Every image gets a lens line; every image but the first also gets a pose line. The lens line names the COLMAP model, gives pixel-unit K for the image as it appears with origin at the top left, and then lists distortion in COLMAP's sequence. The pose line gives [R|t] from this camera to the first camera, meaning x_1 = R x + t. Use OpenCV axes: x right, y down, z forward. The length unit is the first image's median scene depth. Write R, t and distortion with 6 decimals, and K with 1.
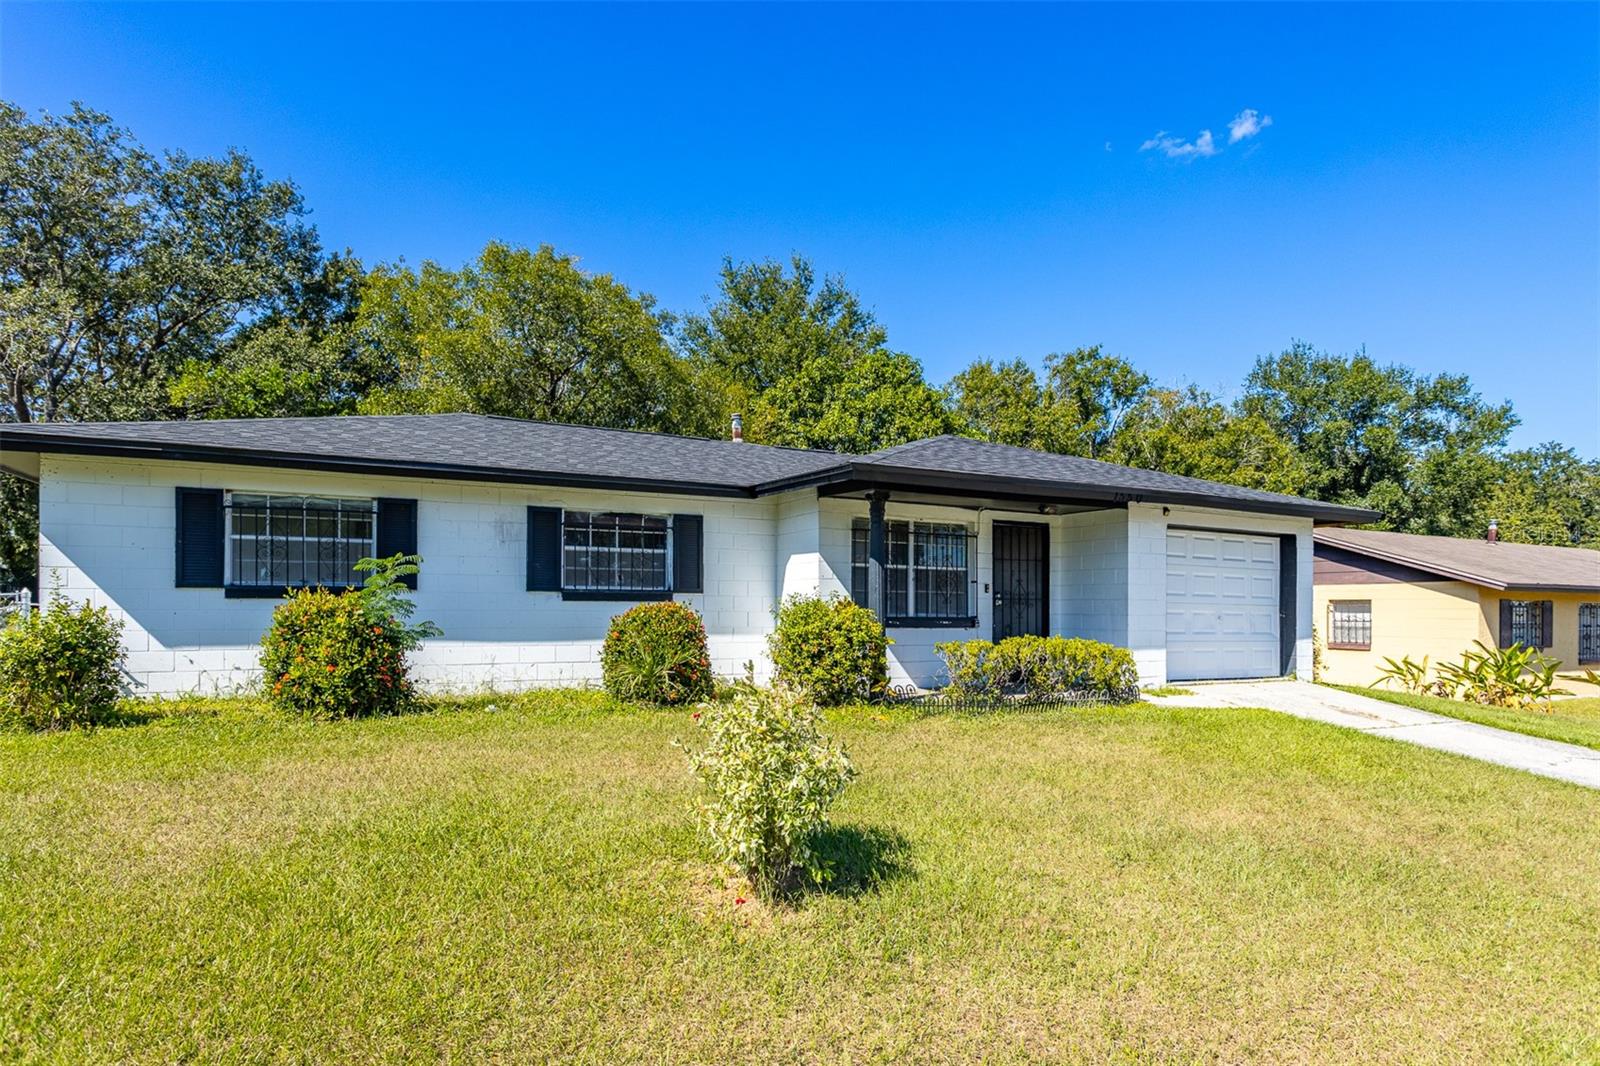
lens RADIAL K [[830.6, 0, 817.5], [0, 830.6, 593.0], [0, 0, 1]] dist [-0.005817, 0.001430]
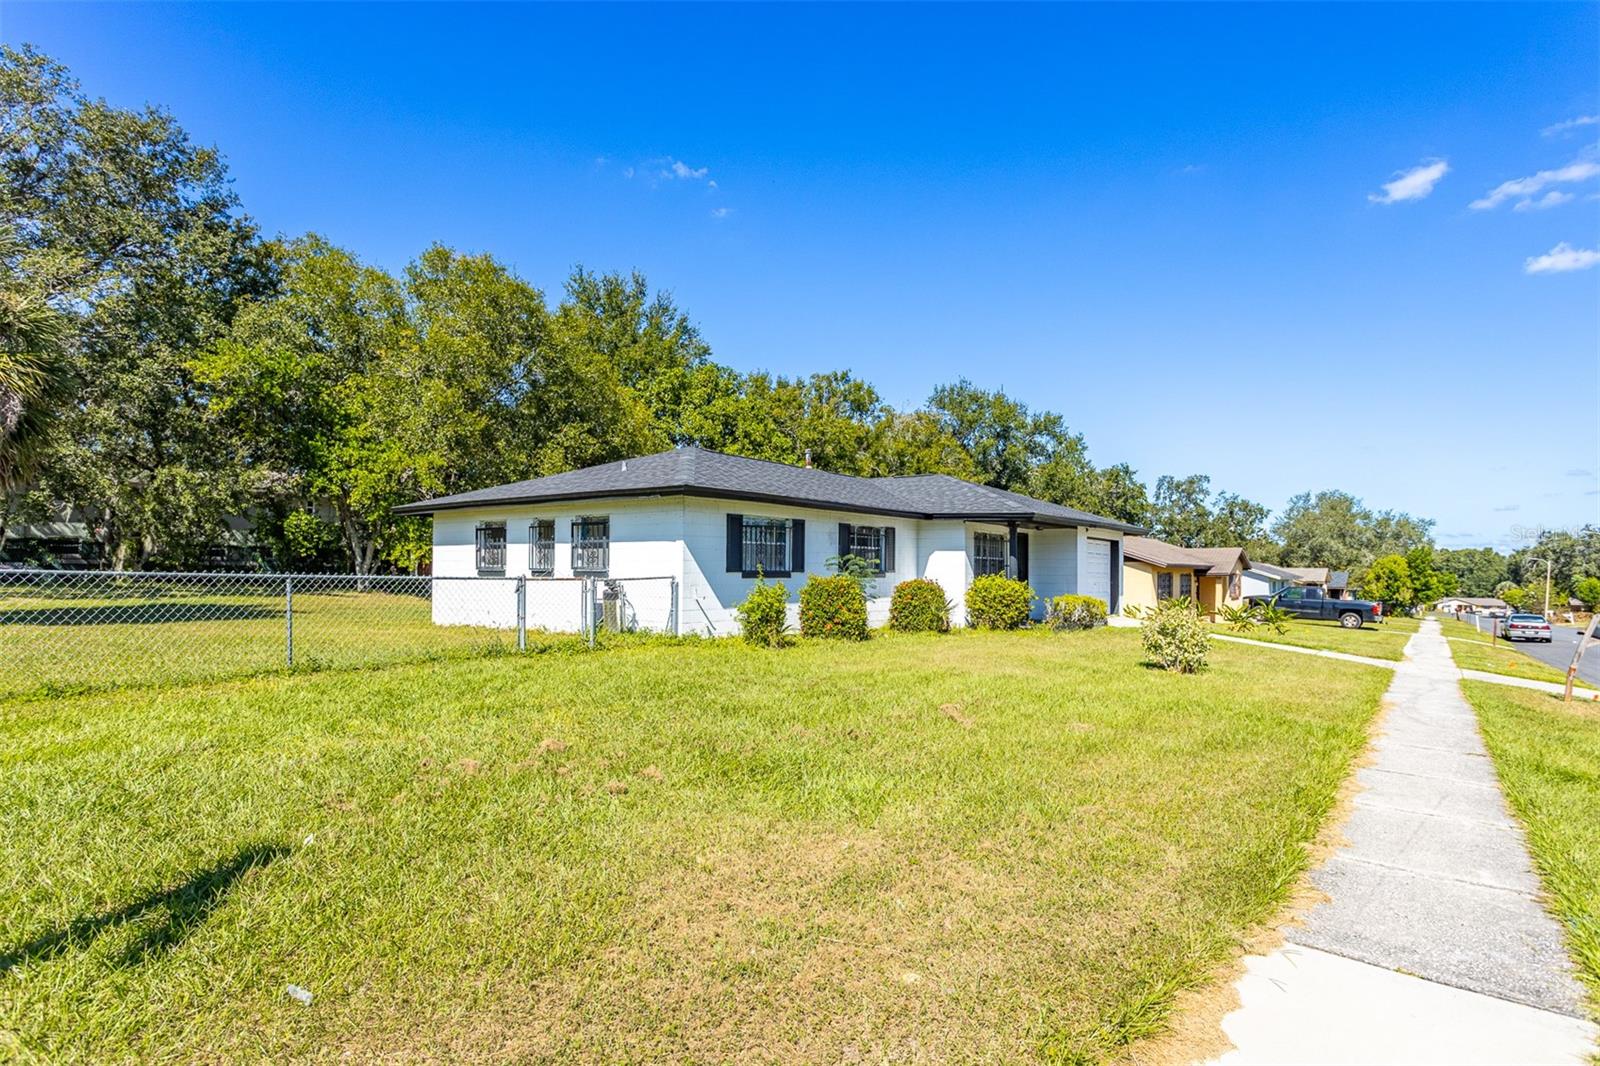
lens RADIAL K [[818.3, 0, 801.8], [0, 818.3, 536.2], [0, 0, 1]] dist [-0.013001, 0.001222]
pose [[0.903820, 0.019106, 0.427485, -0.885520], [-0.010082, 0.999676, -0.023364, -0.028001], [-0.427793, 0.016807, 0.903720, -0.398158]]
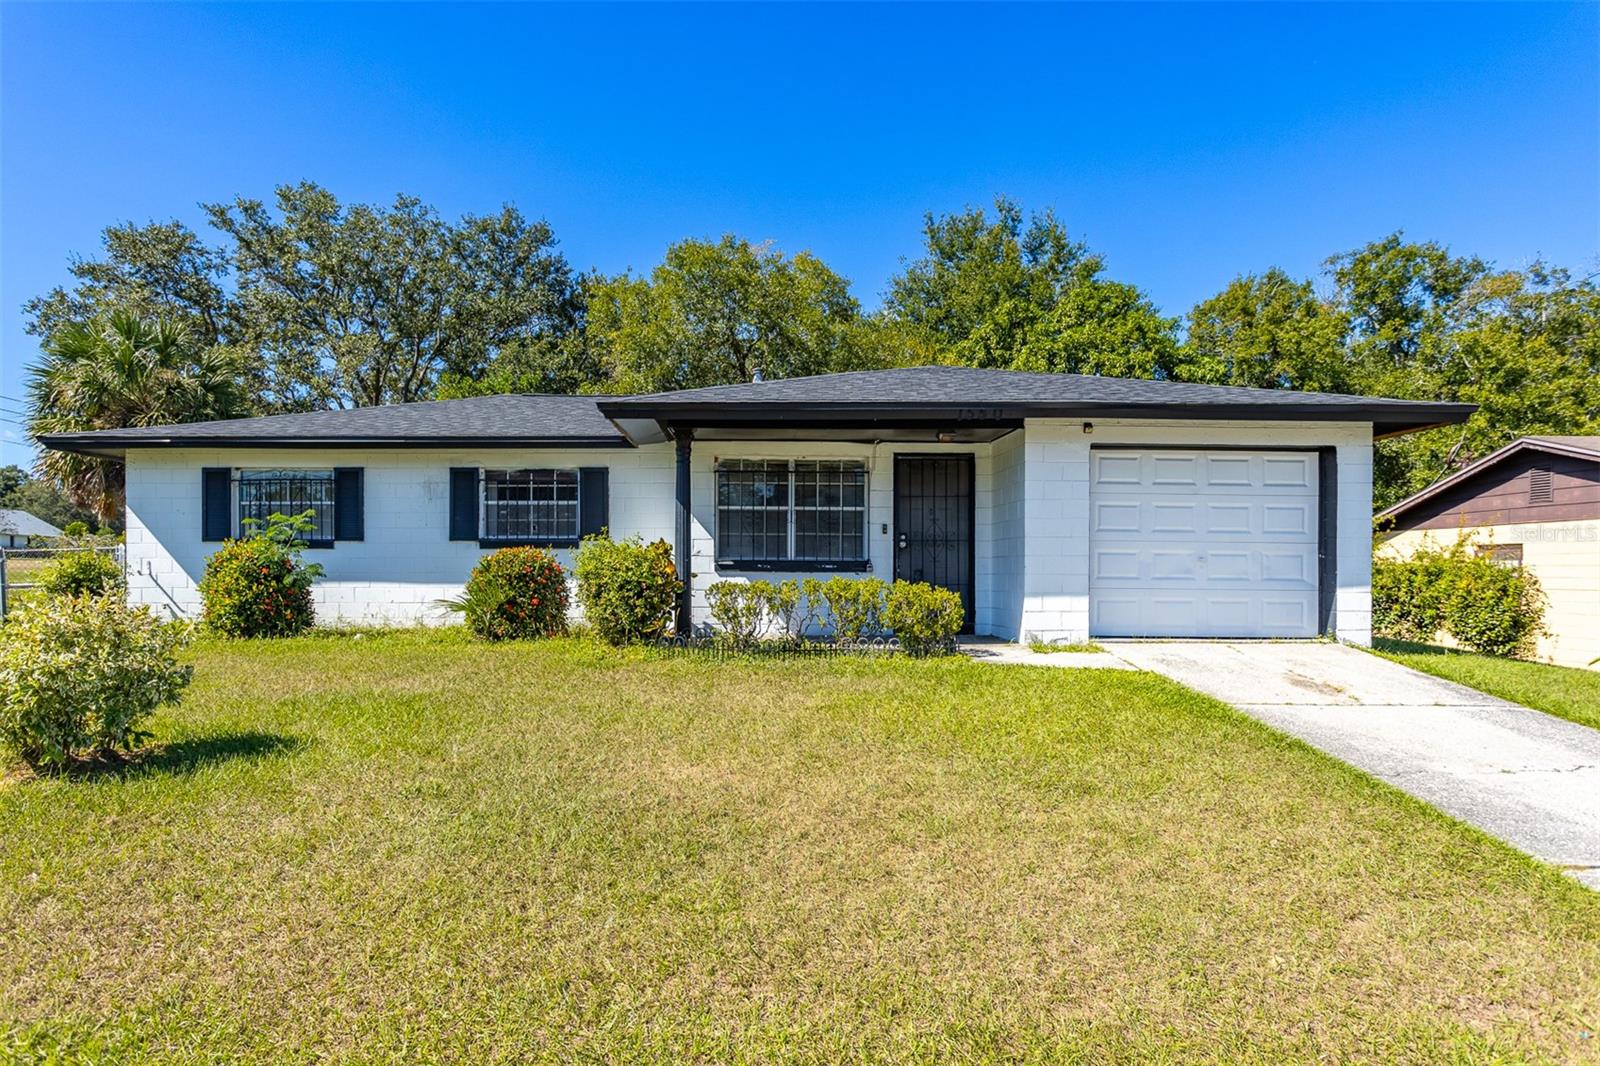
lens RADIAL K [[806.9, 0, 785.5], [0, 806.9, 567.0], [0, 0, 1]] dist [-0.004507, 0.000176]
pose [[0.904275, -0.008275, -0.426870, 0.427262], [0.013748, 0.999858, 0.009741, 0.023033], [0.426729, -0.014677, 0.904261, 0.136205]]
